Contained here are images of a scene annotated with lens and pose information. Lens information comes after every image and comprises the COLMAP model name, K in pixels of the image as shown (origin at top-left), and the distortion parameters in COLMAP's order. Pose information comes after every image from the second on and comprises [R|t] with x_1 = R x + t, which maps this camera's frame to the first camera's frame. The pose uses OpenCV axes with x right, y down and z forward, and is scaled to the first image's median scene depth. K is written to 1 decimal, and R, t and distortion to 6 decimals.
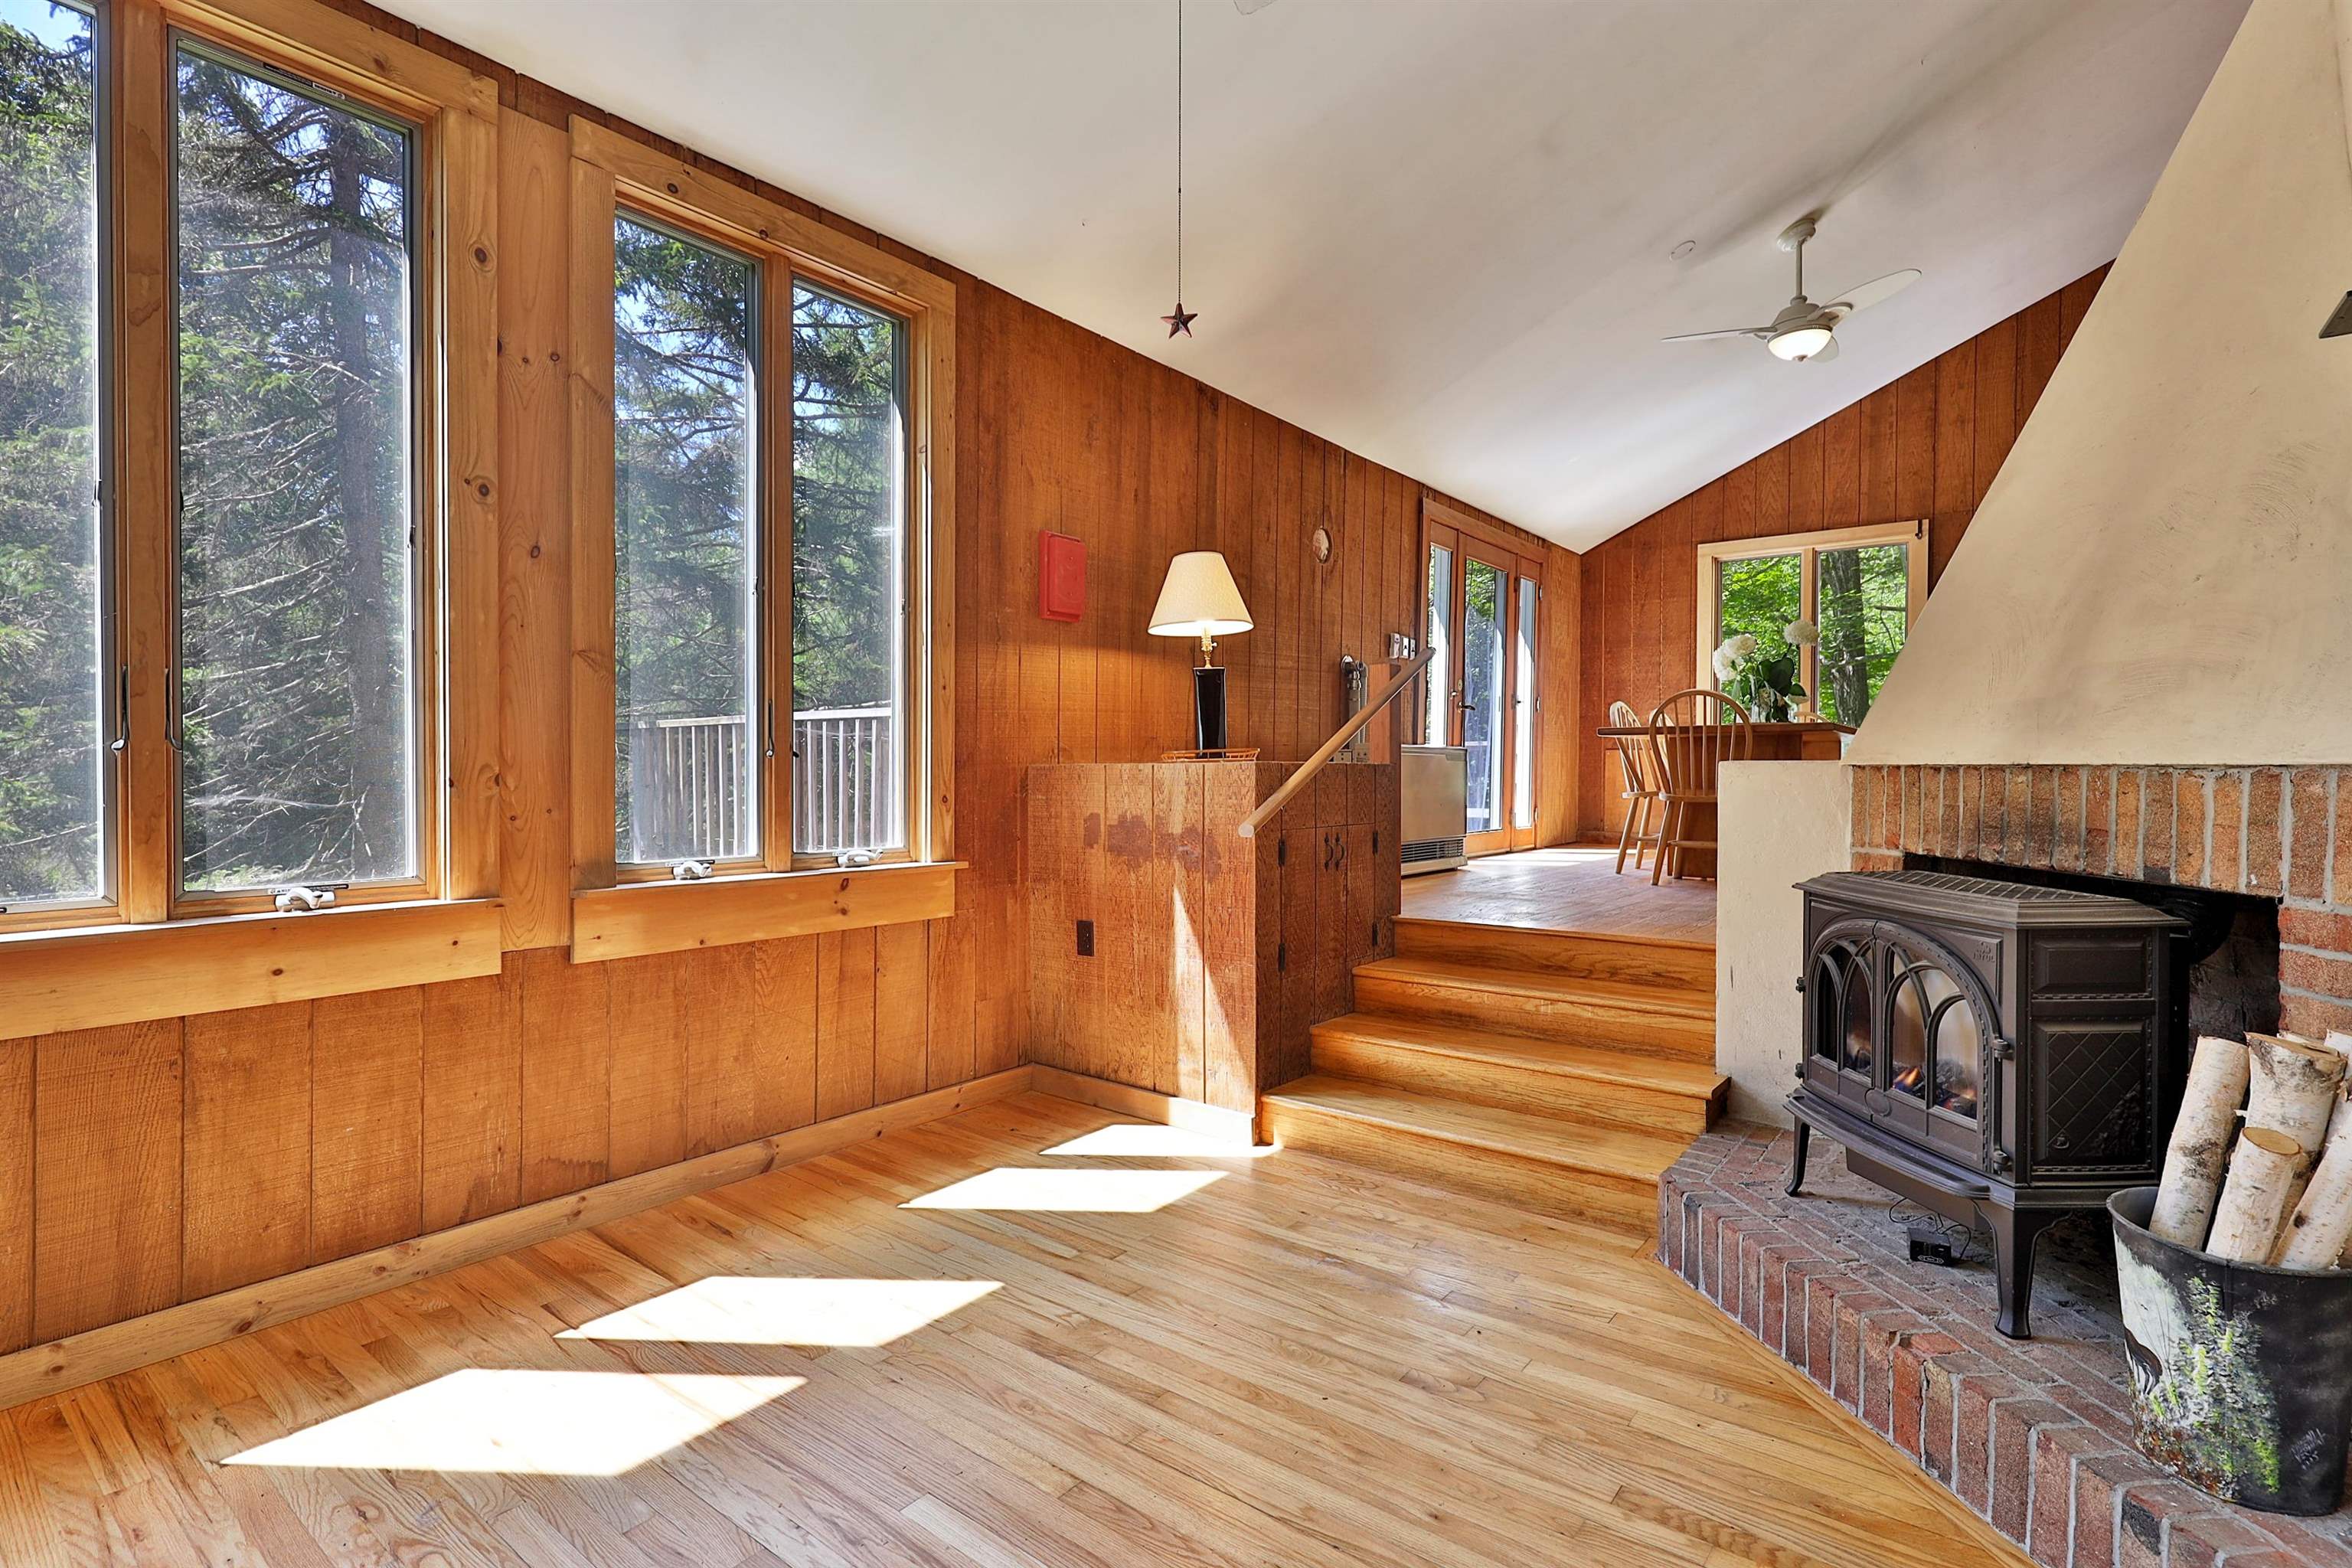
lens RADIAL K [[1127.9, 0, 1180.2], [0, 1127.9, 779.4], [0, 0, 1]] dist [0.005208, -0.002355]
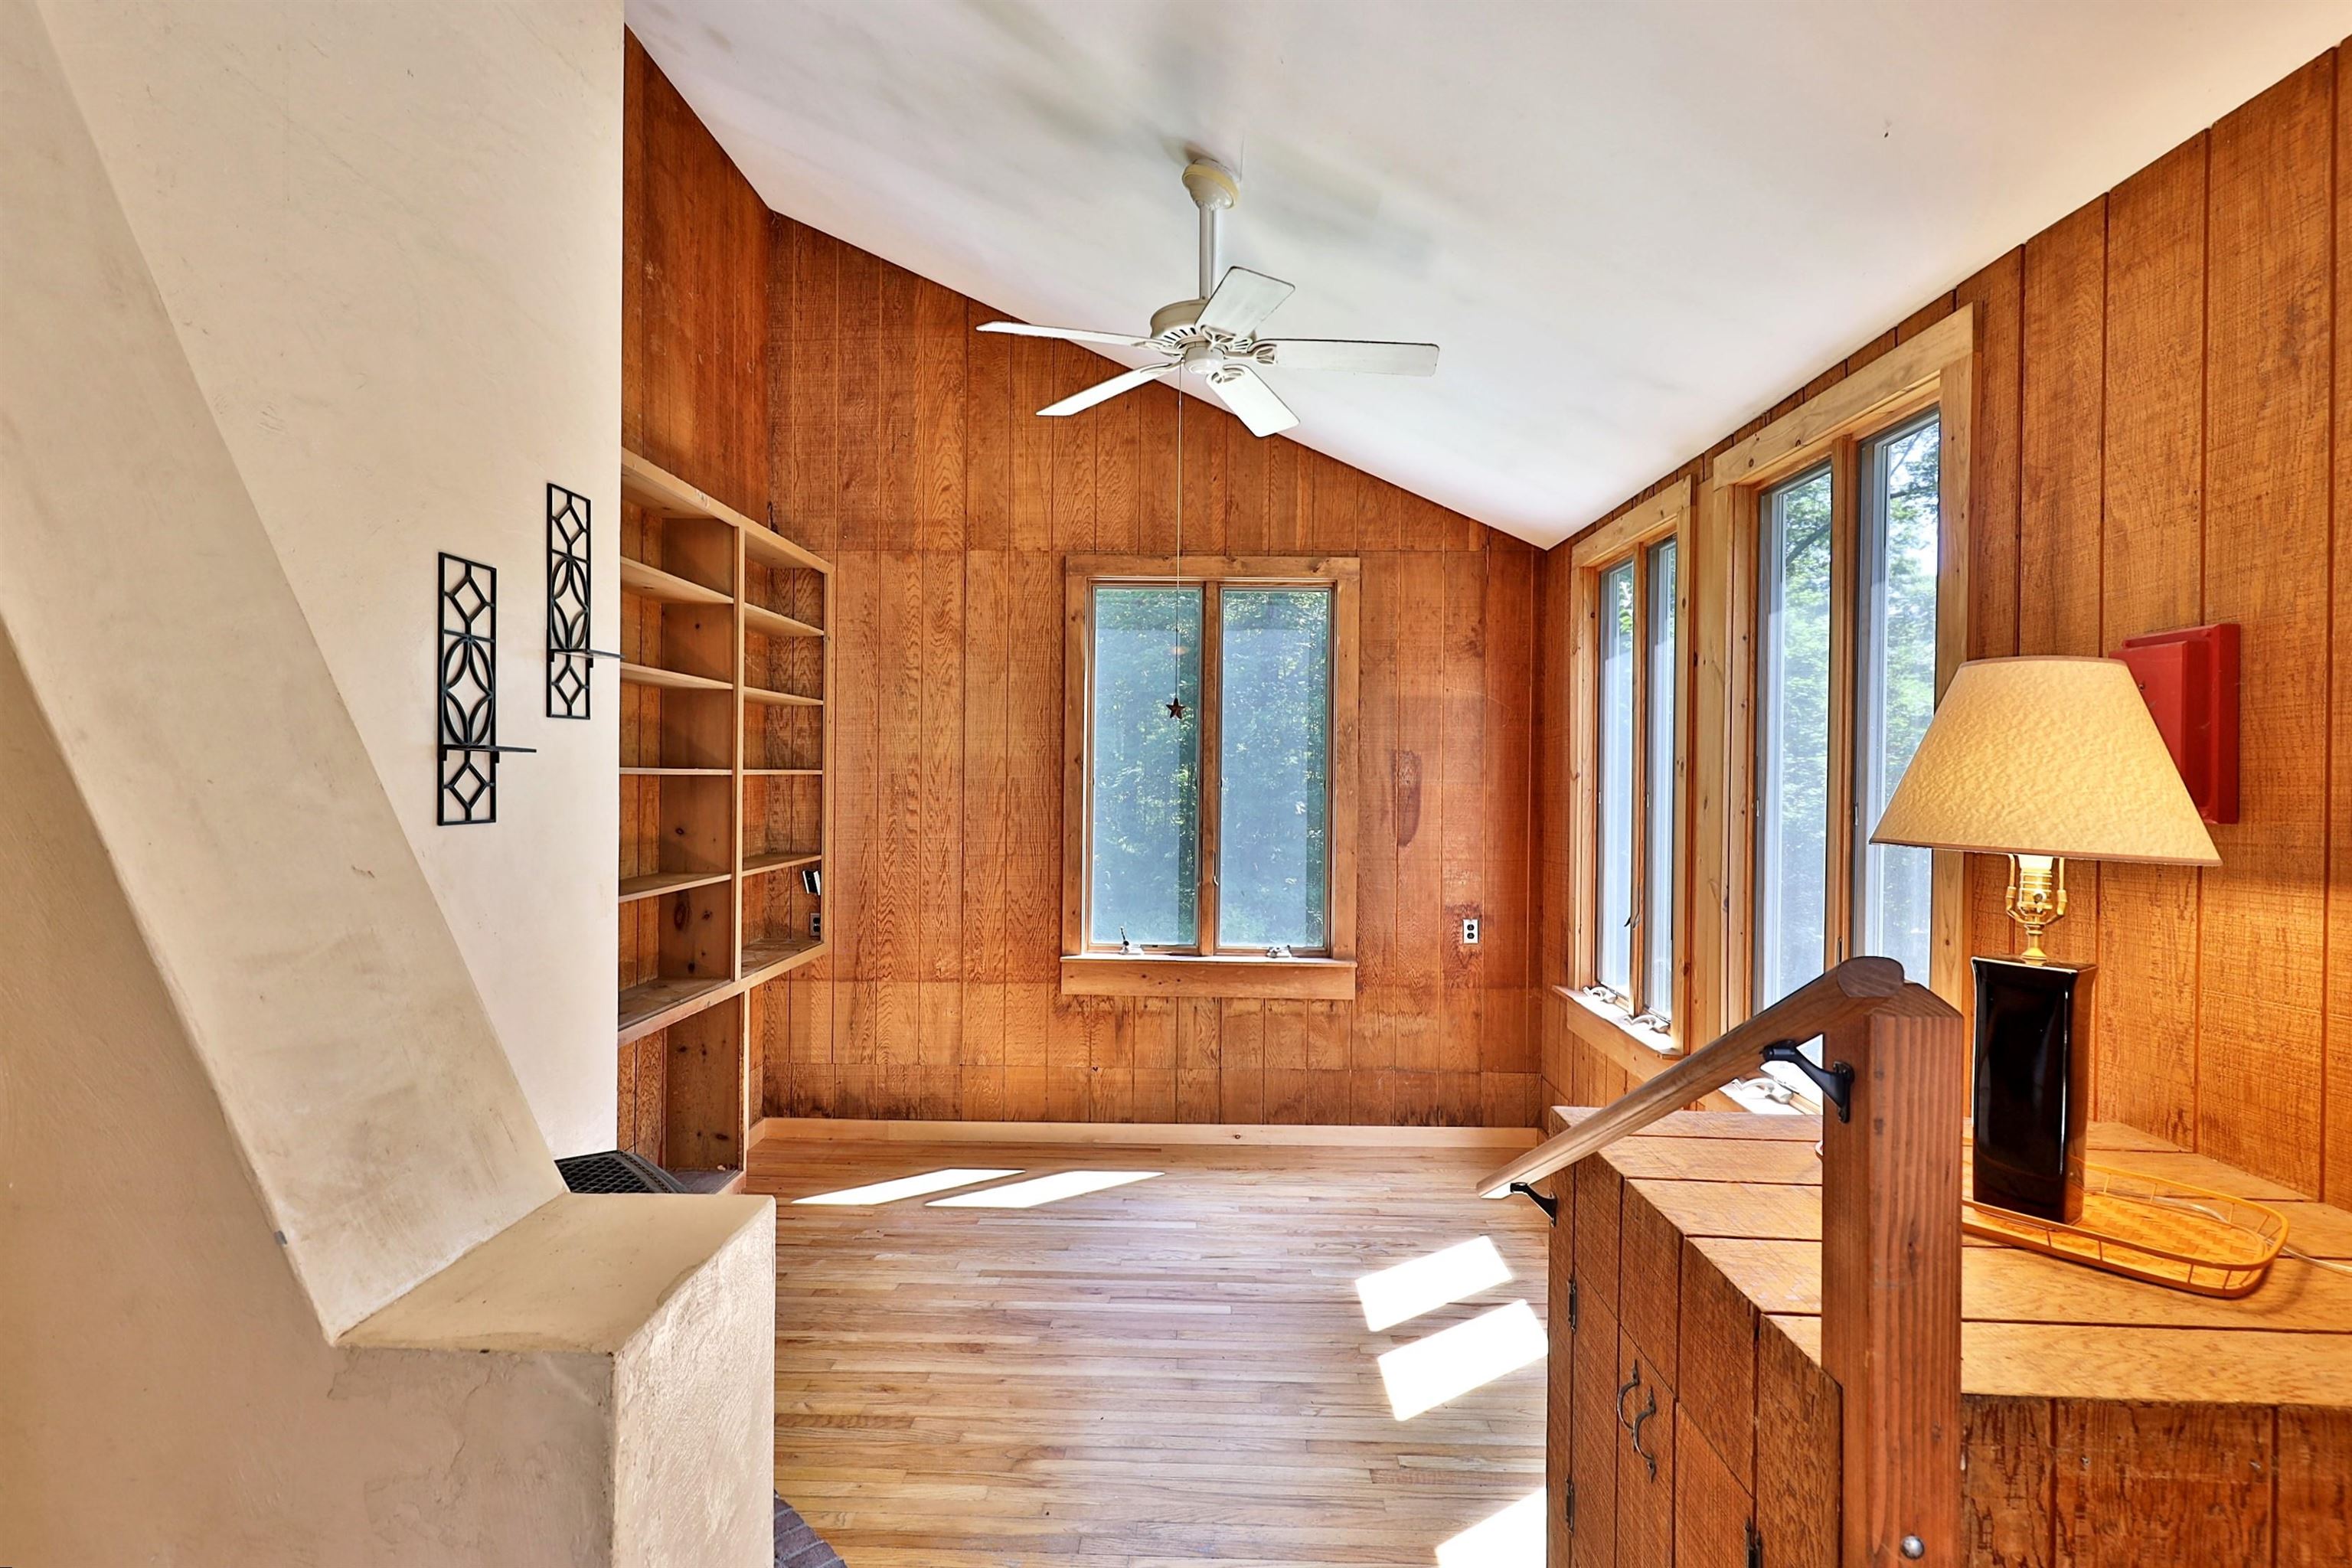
lens RADIAL K [[1141.9, 0, 1184.0], [0, 1141.9, 774.5], [0, 0, 1]] dist [-0.004095, 0.000190]
pose [[-0.800051, -0.008573, -0.599870, 0.803058], [-0.018368, 0.999779, 0.010209, -0.266331], [0.599650, 0.019187, -0.800032, 1.903553]]
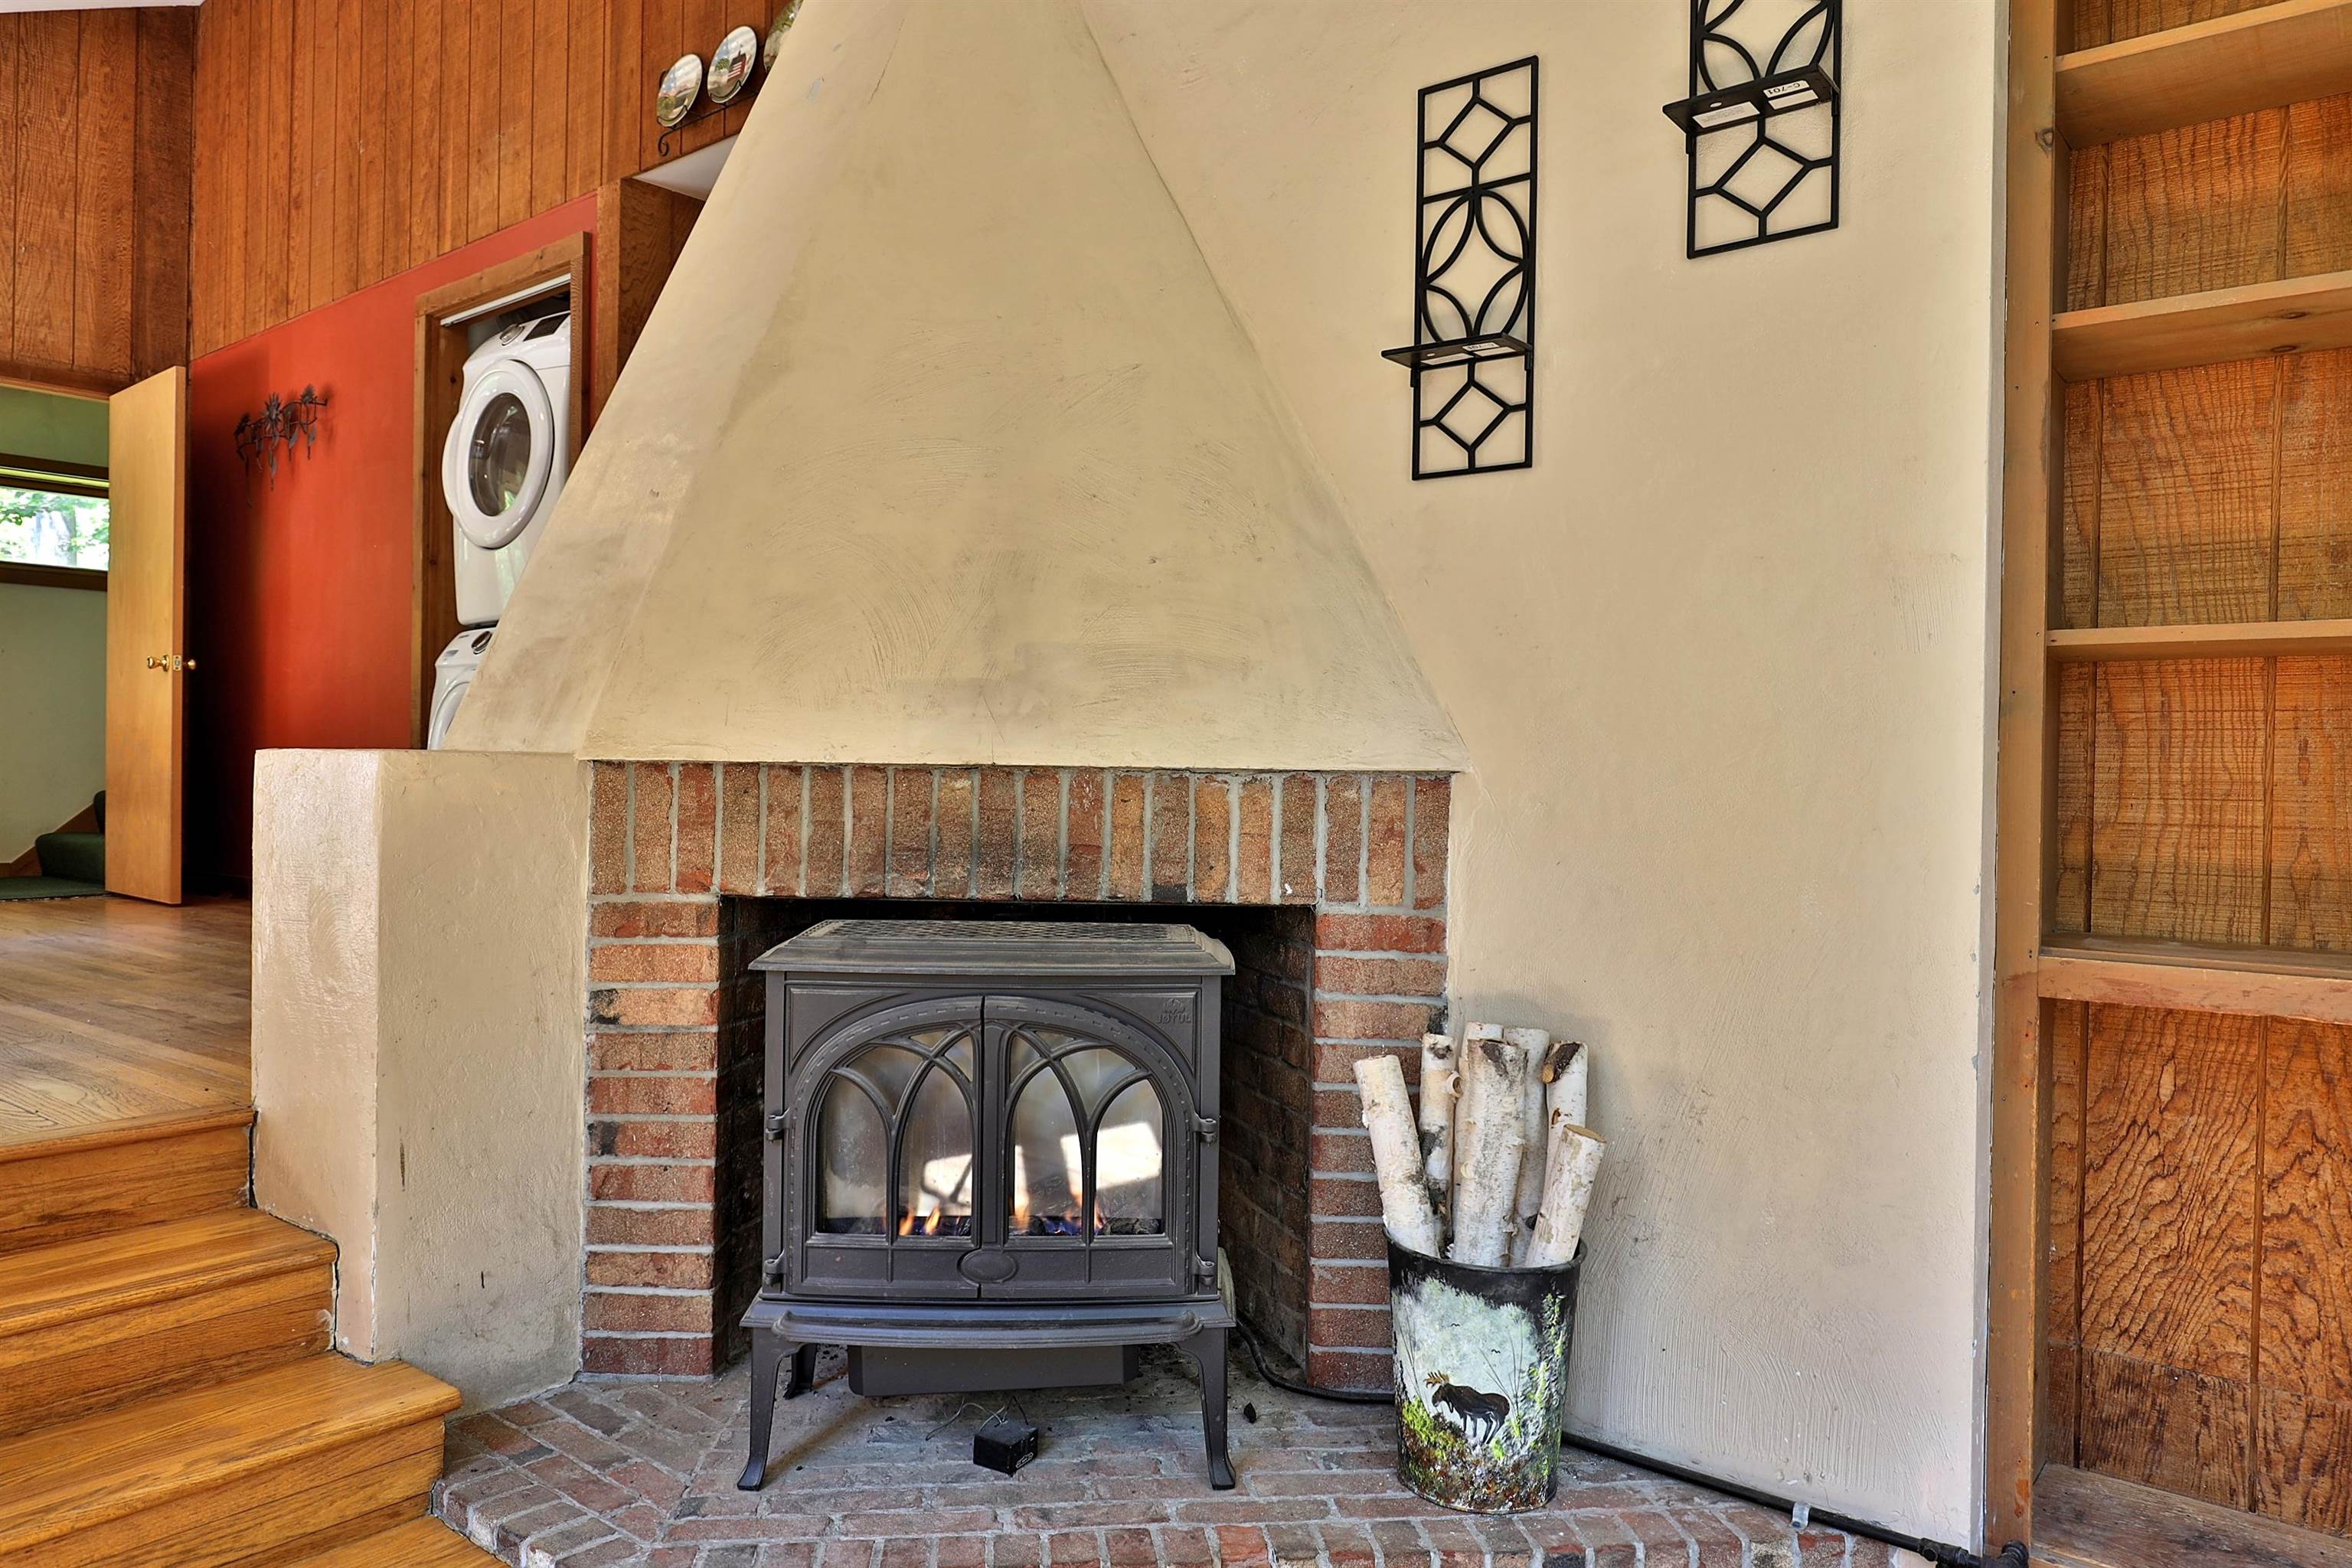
lens RADIAL K [[1543.5, 0, 1180.4], [0, 1543.5, 780.1], [0, 0, 1]] dist [0.003549, -0.006991]
pose [[0.015325, -0.005527, 0.999867, -0.273971], [-0.001685, 0.999983, 0.005553, -0.008558], [-0.999881, -0.001770, 0.015315, 0.794837]]
